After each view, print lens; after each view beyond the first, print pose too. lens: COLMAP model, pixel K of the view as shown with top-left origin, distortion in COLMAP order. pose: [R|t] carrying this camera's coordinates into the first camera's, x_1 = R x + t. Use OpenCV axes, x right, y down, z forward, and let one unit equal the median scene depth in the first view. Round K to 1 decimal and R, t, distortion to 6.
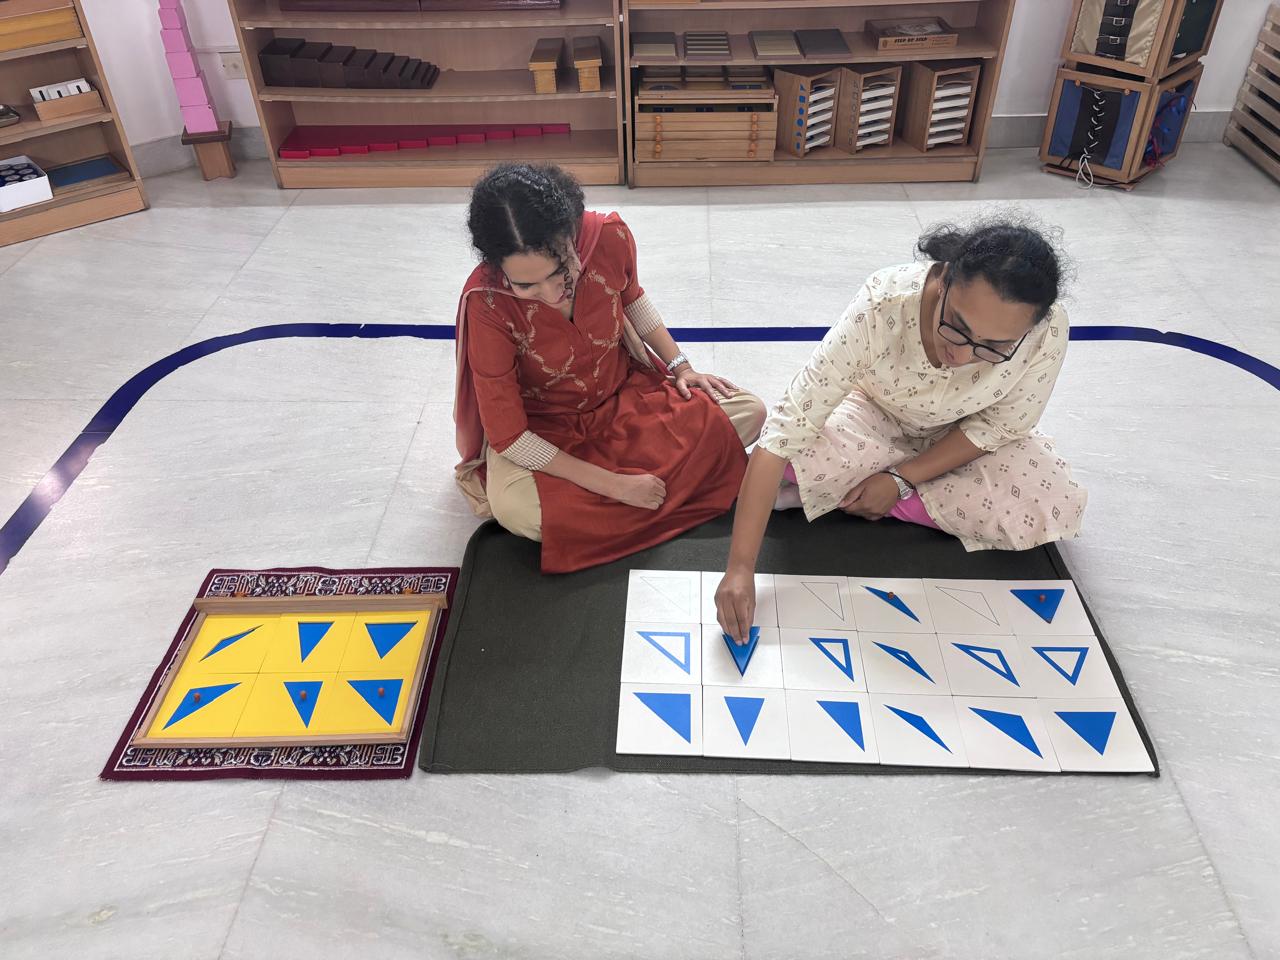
lens RADIAL K [[974.9, 0, 642.8], [0, 974.9, 480.4], [0, 0, 1]] dist [0.064880, -0.069679]
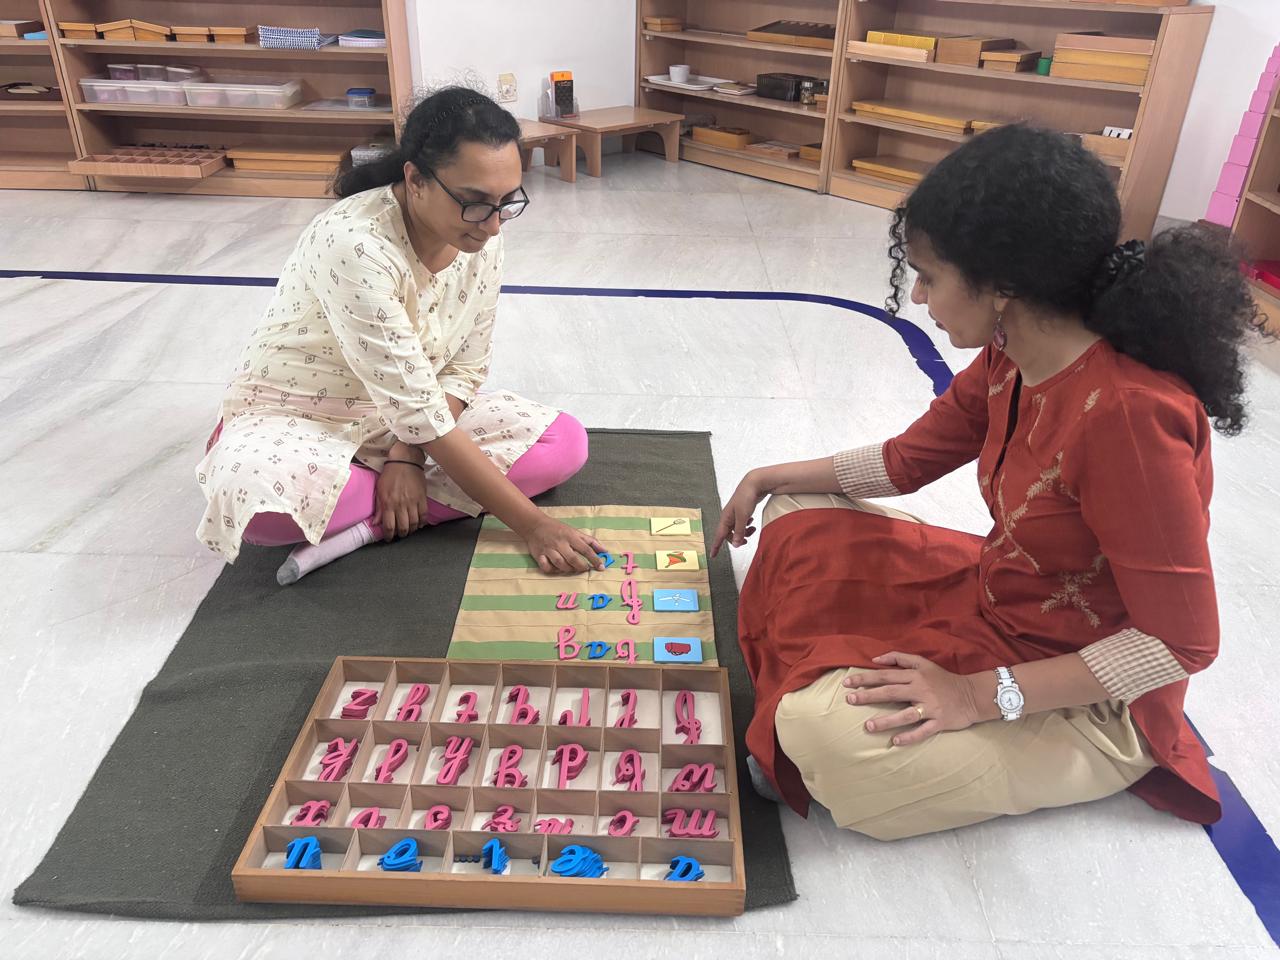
lens RADIAL K [[979.3, 0, 640.7], [0, 979.3, 454.3], [0, 0, 1]] dist [0.107616, -0.095031]
pose [[0.011202, 0.476997, -0.878834, 0.485174], [-0.639818, 0.678839, 0.360292, -0.214486], [0.768445, 0.558258, 0.312796, 0.453158]]
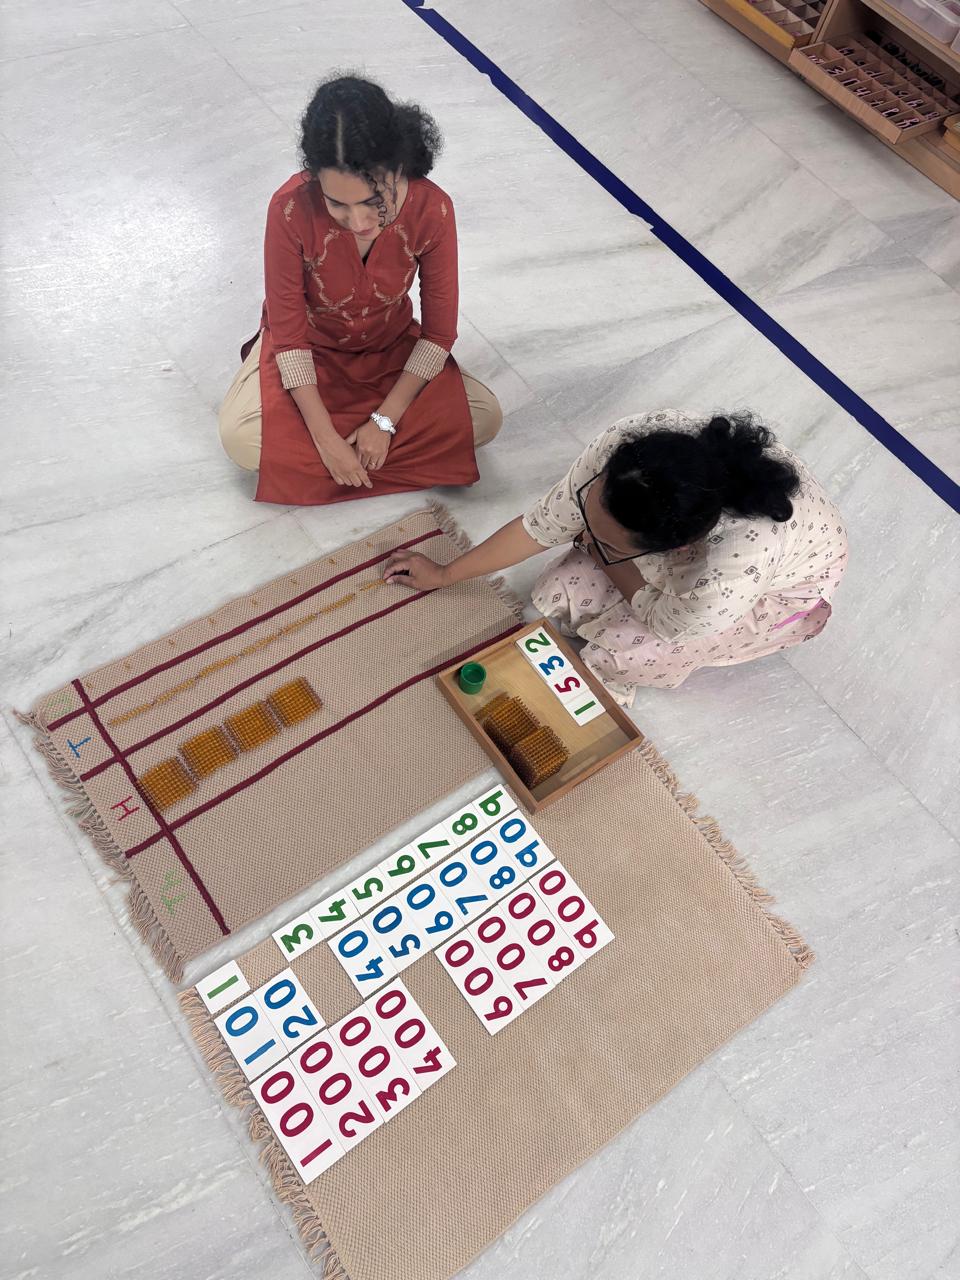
lens RADIAL K [[986.2, 0, 480.1], [0, 986.2, 629.0], [0, 0, 1]] dist [0.025531, 0.001818]
pose [[-0.776369, 0.466851, -0.423440, 0.259748], [-0.505835, -0.060722, 0.860490, -0.350851], [0.376009, 0.882249, 0.283292, 0.238435]]
